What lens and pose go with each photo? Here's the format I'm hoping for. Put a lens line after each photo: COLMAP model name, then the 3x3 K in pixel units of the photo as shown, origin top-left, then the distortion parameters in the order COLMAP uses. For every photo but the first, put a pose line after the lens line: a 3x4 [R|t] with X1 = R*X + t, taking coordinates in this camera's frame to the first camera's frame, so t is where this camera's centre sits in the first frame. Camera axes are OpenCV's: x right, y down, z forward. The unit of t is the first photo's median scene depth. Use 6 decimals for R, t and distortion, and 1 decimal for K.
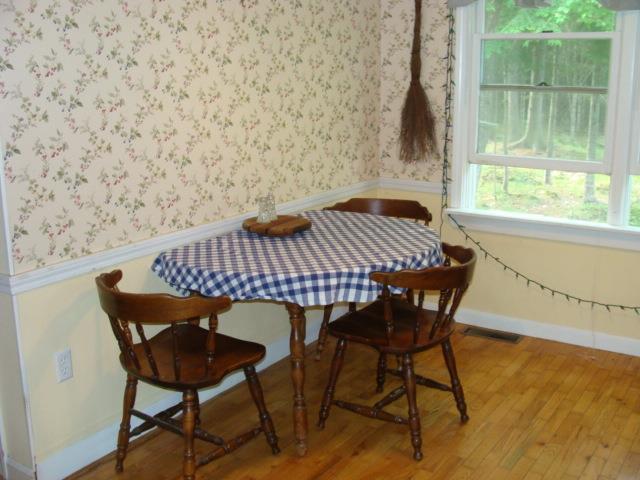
lens RADIAL K [[701.9, 0, 318.5], [0, 701.9, 248.8], [0, 0, 1]] dist [-0.173557, 0.183137]
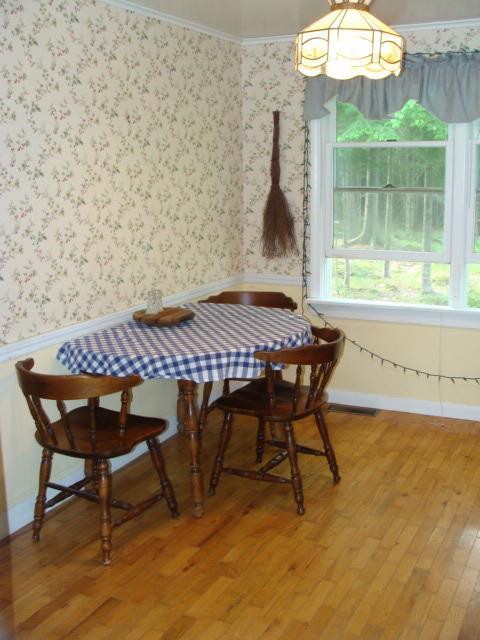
lens RADIAL K [[701.9, 0, 240.0], [0, 701.9, 320.0], [0, 0, 1]] dist [-0.173557, 0.183137]
pose [[0.992982, -0.031616, 0.113959, -0.071301], [0.036303, 0.998568, -0.039289, 0.022683], [-0.112554, 0.043150, 0.992708, -0.134628]]
